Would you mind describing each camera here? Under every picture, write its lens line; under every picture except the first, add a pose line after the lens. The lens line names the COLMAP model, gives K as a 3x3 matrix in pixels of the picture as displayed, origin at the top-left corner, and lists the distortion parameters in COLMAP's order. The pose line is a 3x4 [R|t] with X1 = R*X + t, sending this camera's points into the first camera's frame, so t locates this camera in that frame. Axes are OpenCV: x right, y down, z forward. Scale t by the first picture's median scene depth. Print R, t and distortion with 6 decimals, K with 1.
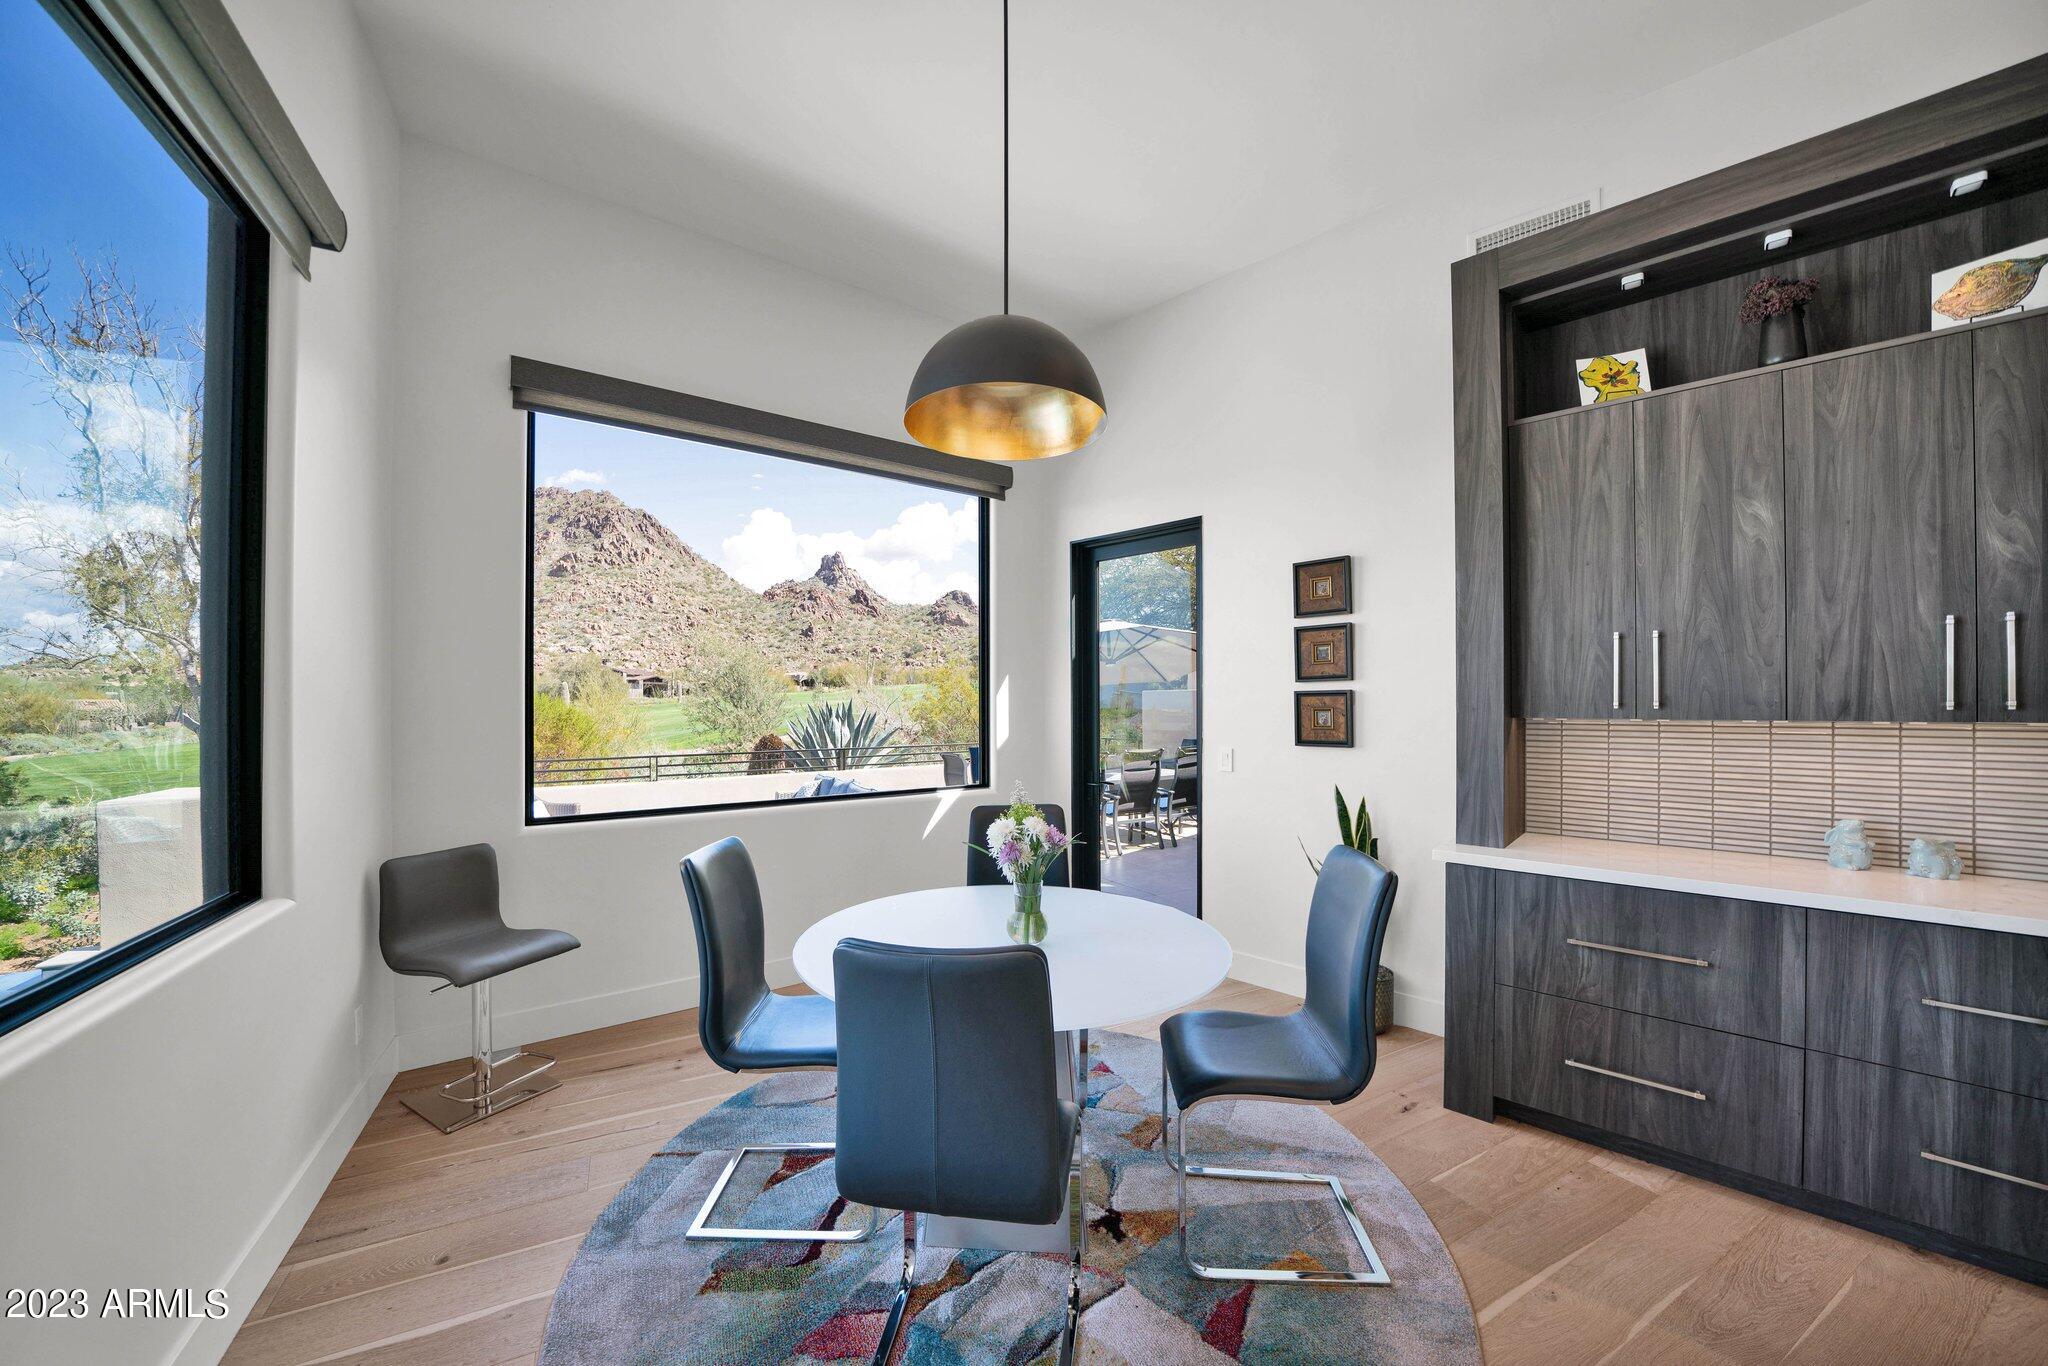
lens RADIAL K [[736.6, 0, 1015.5], [0, 736.6, 704.2], [0, 0, 1]] dist [-0.020984, 0.000047]
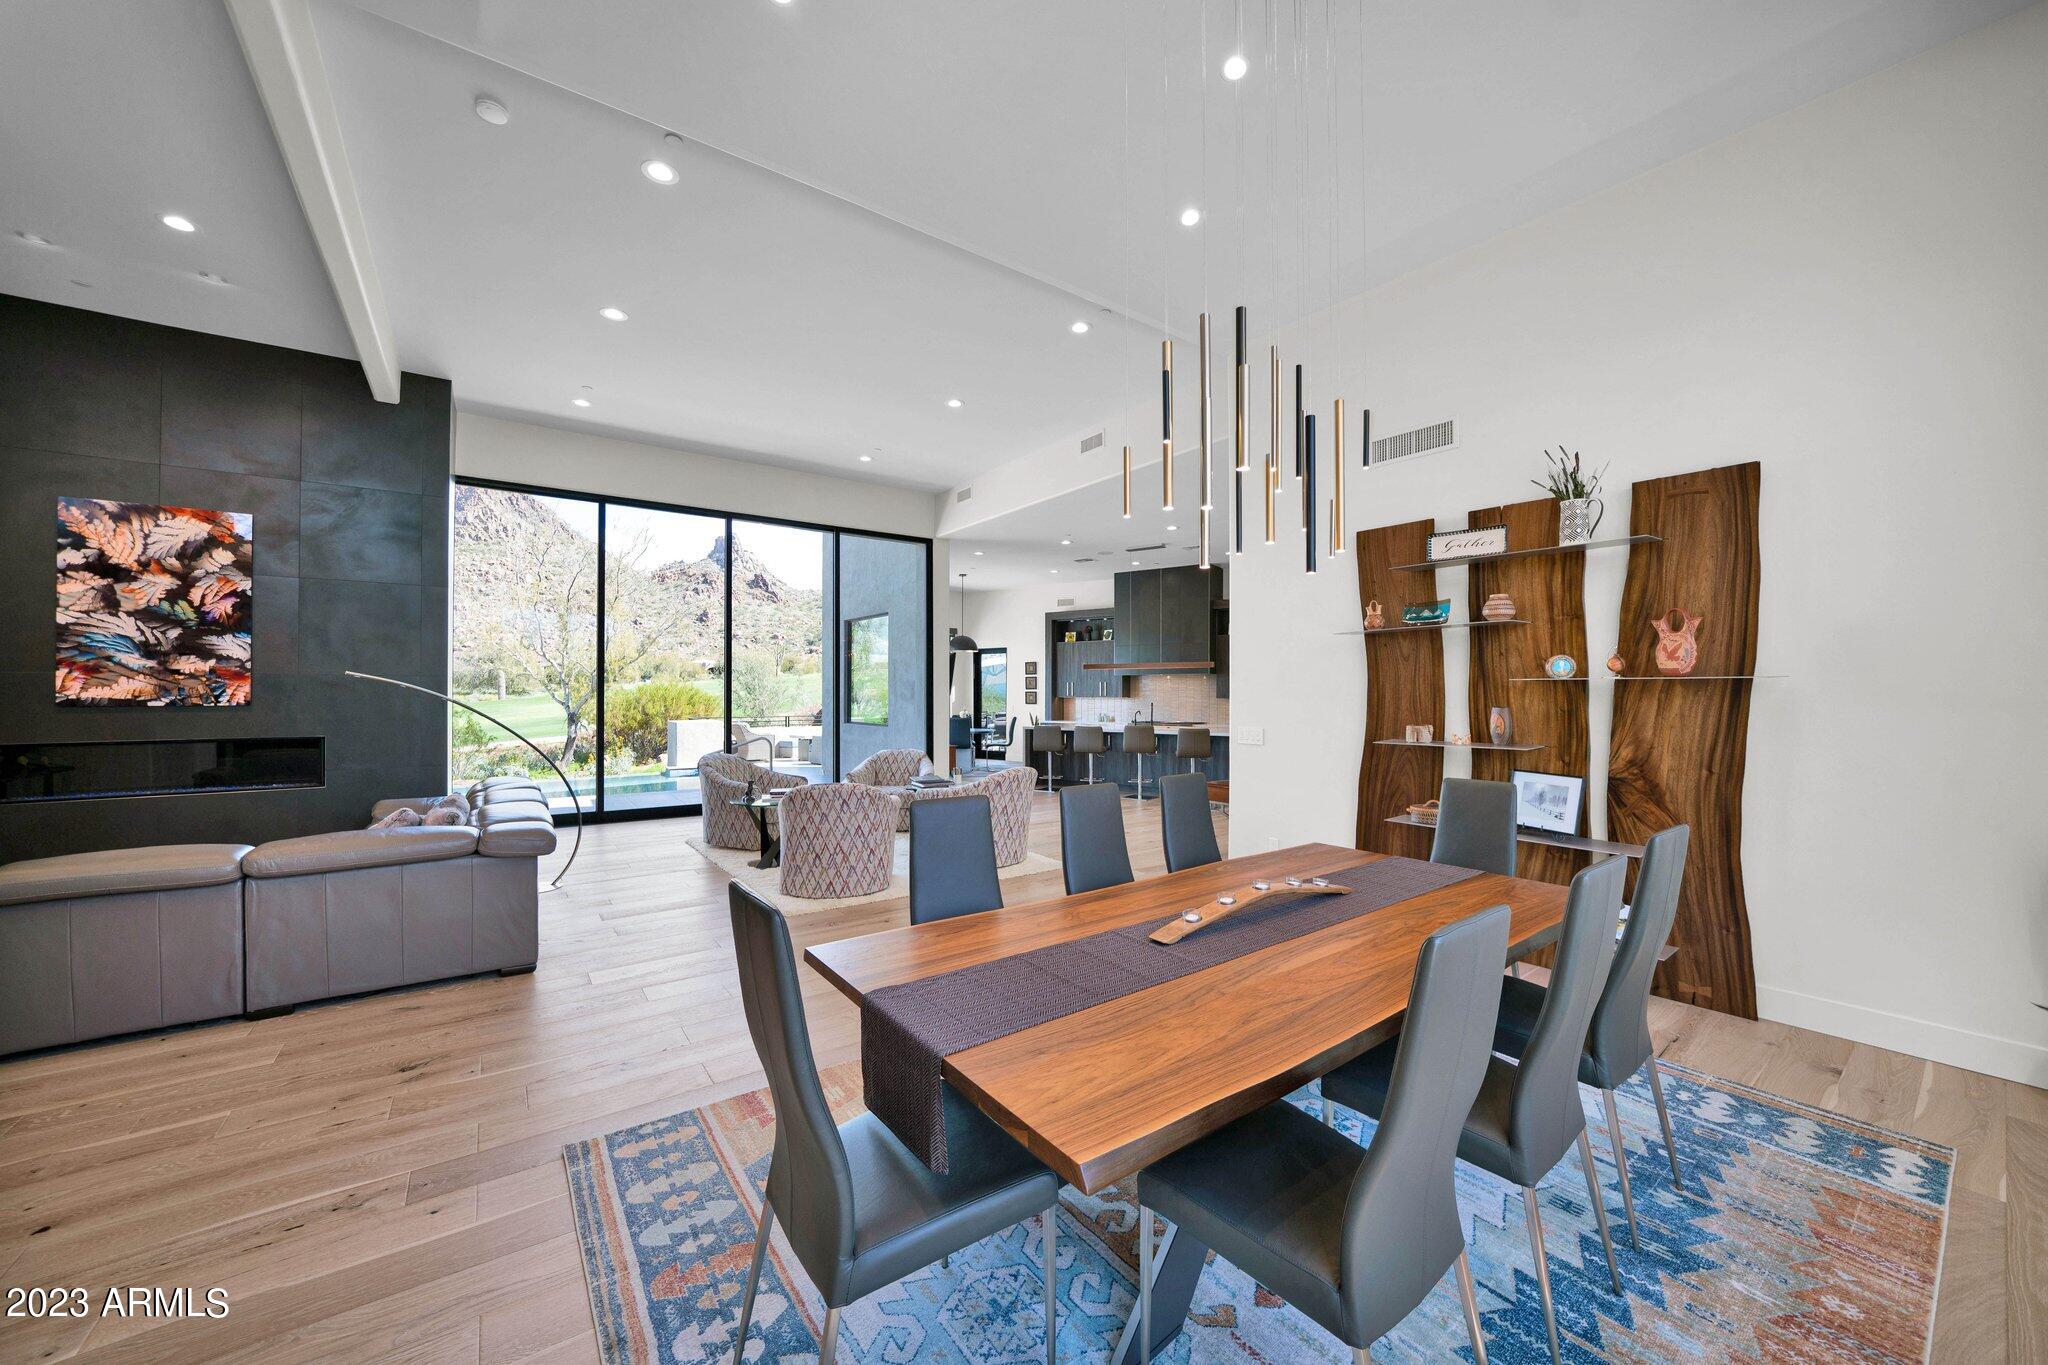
lens RADIAL K [[746.6, 0, 1030.1], [0, 746.6, 692.8], [0, 0, 1]] dist [-0.018262, 0.000302]
pose [[0.988758, 0.001277, 0.149521, -0.195308], [-0.001392, 0.999999, 0.000668, -0.010438], [-0.149520, -0.000869, 0.988758, -2.586935]]
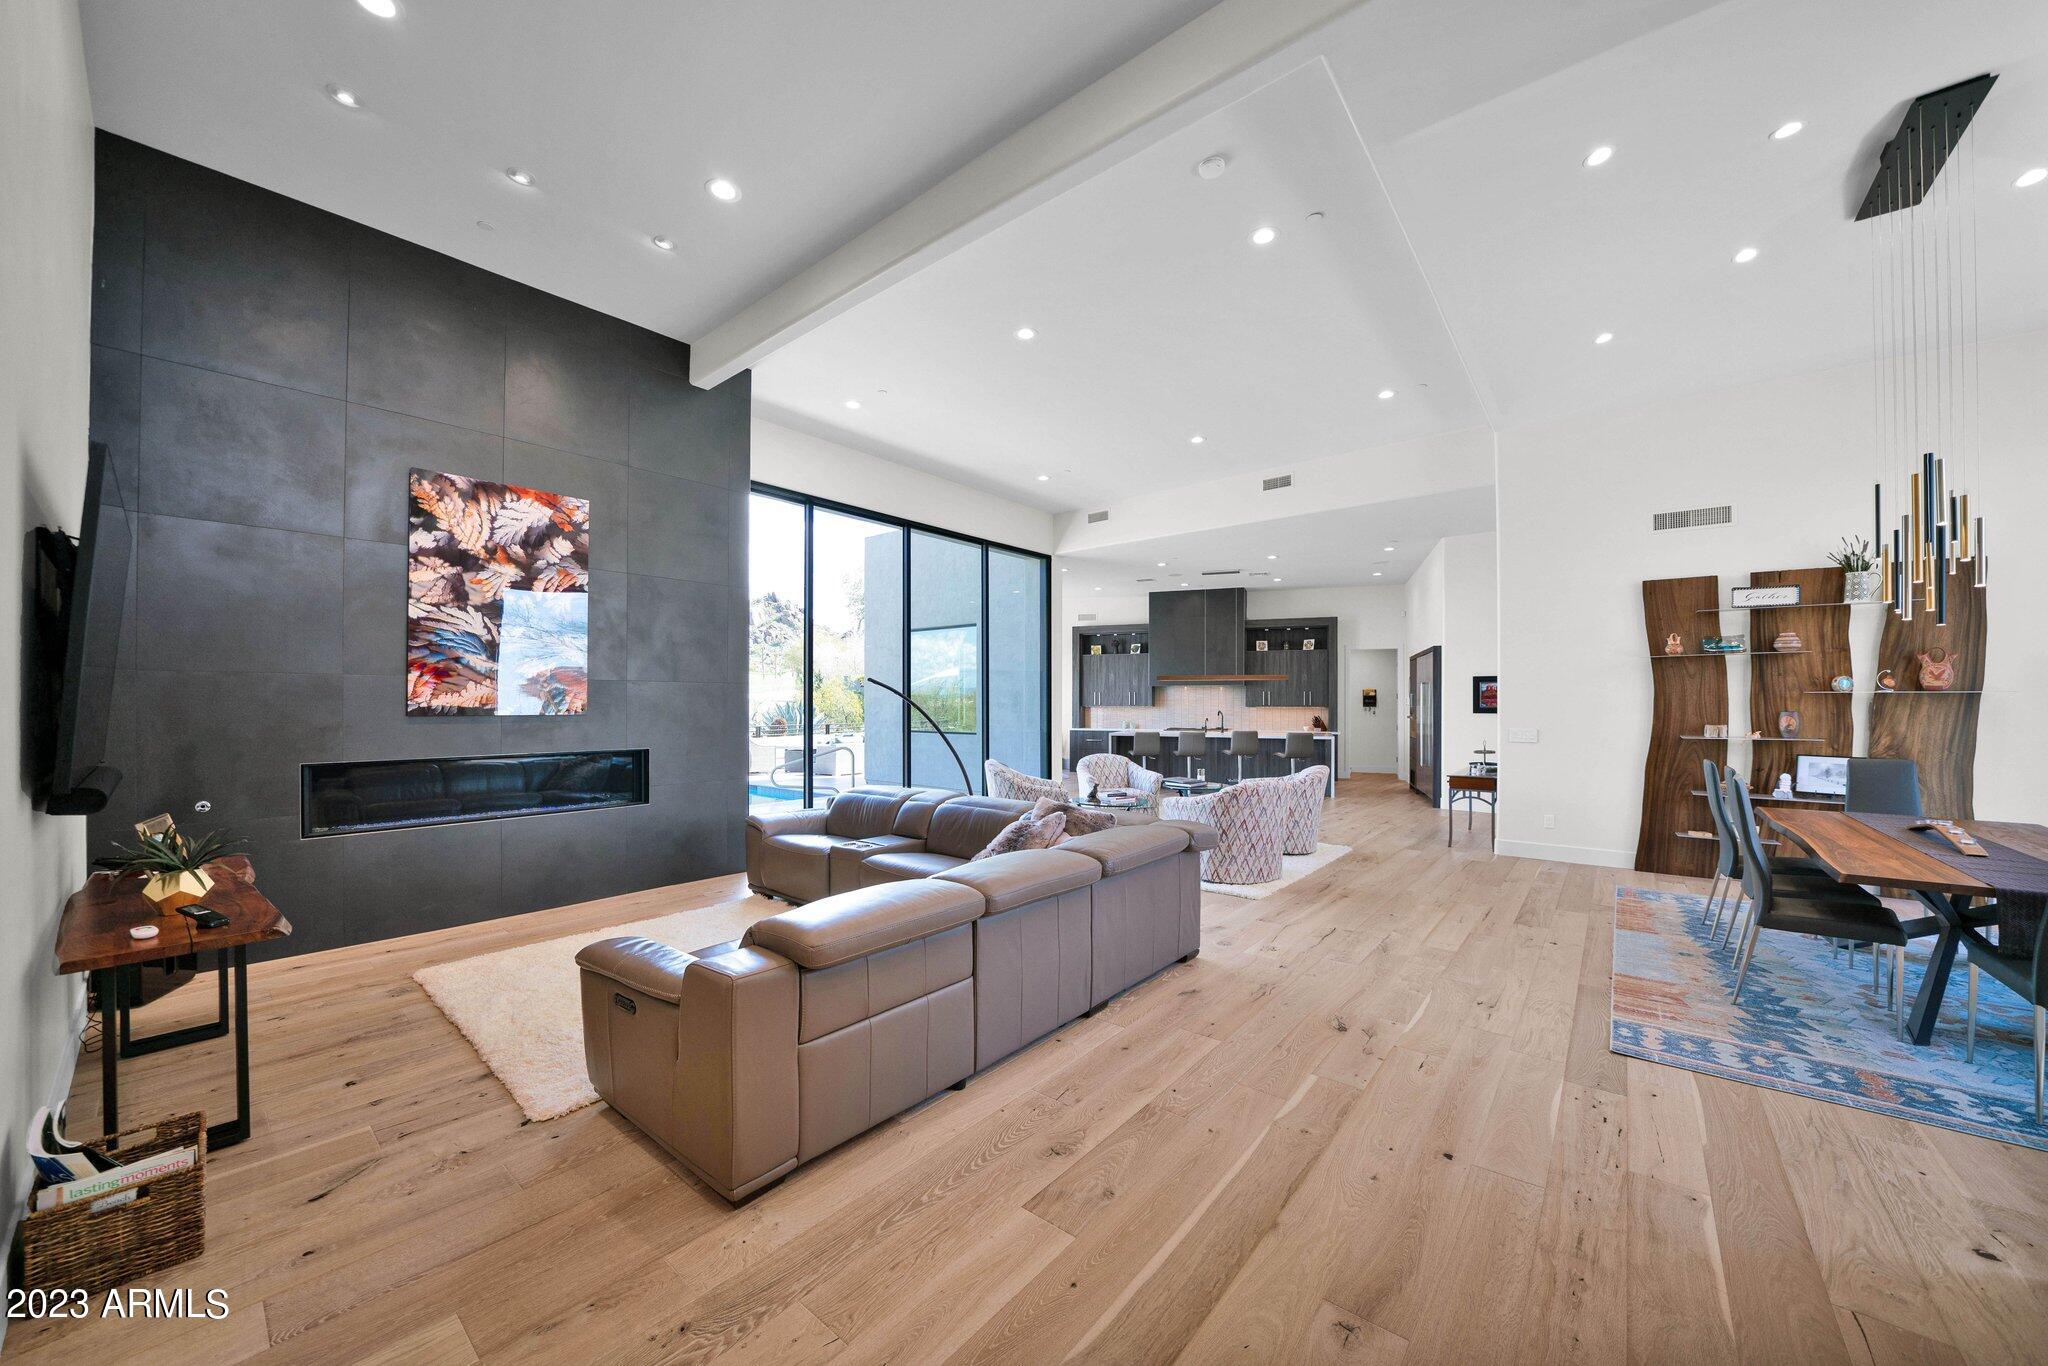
lens RADIAL K [[736.6, 0, 1015.5], [0, 736.6, 704.2], [0, 0, 1]] dist [-0.020984, 0.000047]
pose [[0.923381, 0.001138, 0.383882, -1.182382], [-0.002146, 0.999995, 0.002198, -0.005888], [-0.383878, -0.002853, 0.923379, -2.426997]]
